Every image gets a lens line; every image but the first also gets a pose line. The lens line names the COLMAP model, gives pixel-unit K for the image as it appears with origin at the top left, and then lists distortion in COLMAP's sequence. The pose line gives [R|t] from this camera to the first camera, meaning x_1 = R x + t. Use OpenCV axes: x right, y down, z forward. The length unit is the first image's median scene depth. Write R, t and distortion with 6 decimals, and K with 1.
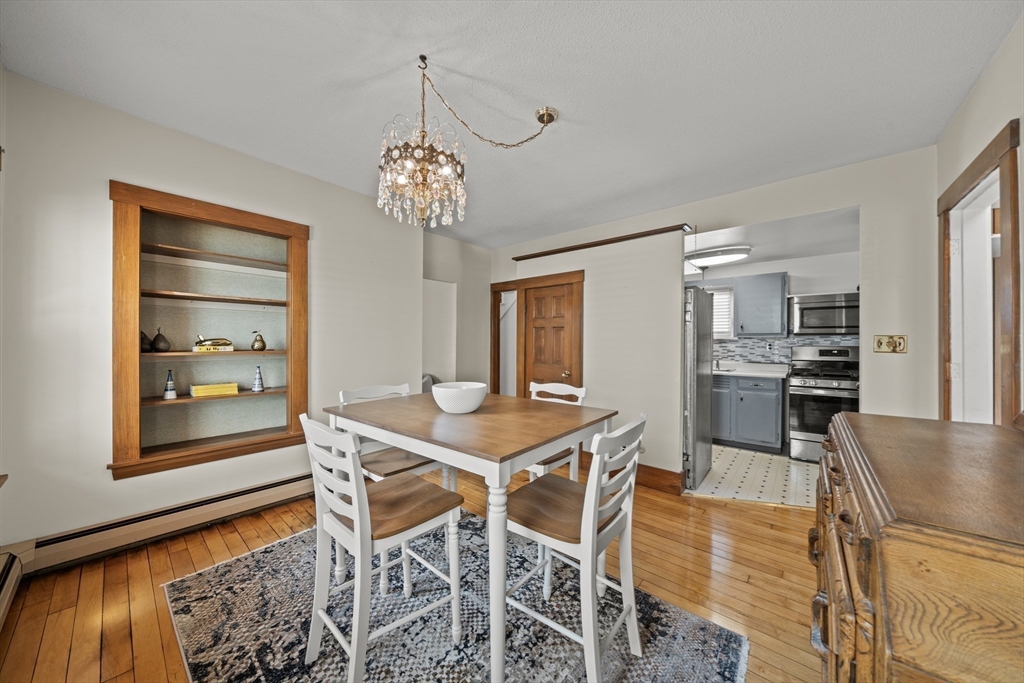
lens RADIAL K [[347.0, 0, 502.7], [0, 347.0, 342.6], [0, 0, 1]] dist [-0.000997, -0.000077]
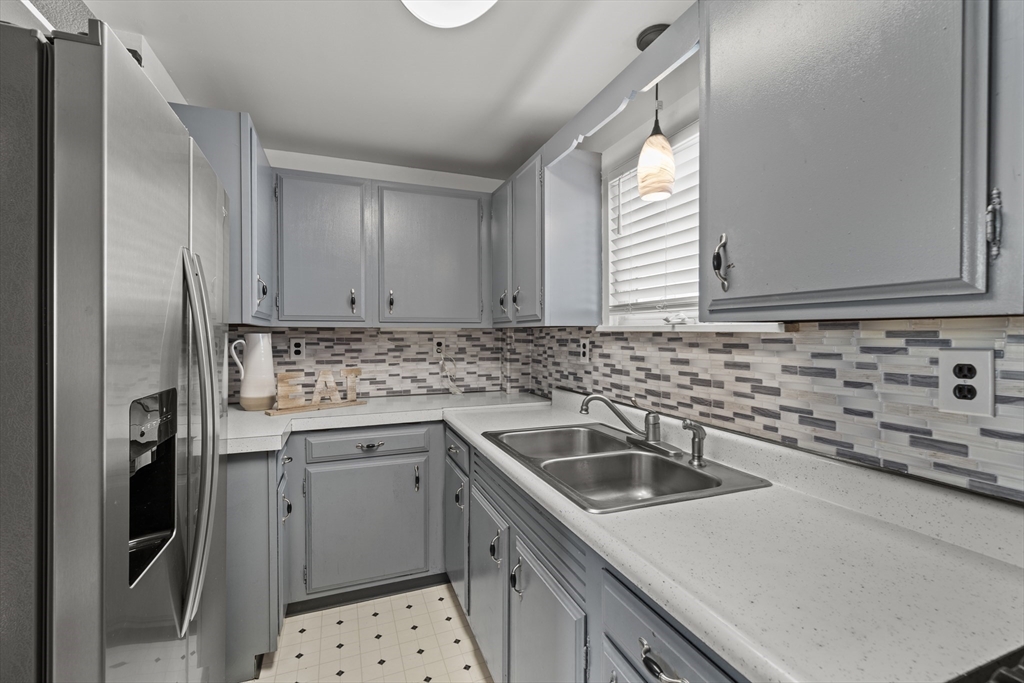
lens RADIAL K [[442.5, 0, 512.0], [0, 442.5, 341.5], [0, 0, 1]] dist [-0.000336, -0.000129]
pose [[0.887046, 0.006377, -0.461637, 1.210443], [-0.001432, 0.999938, 0.011061, -0.011660], [0.461679, -0.009151, 0.887000, 1.310520]]
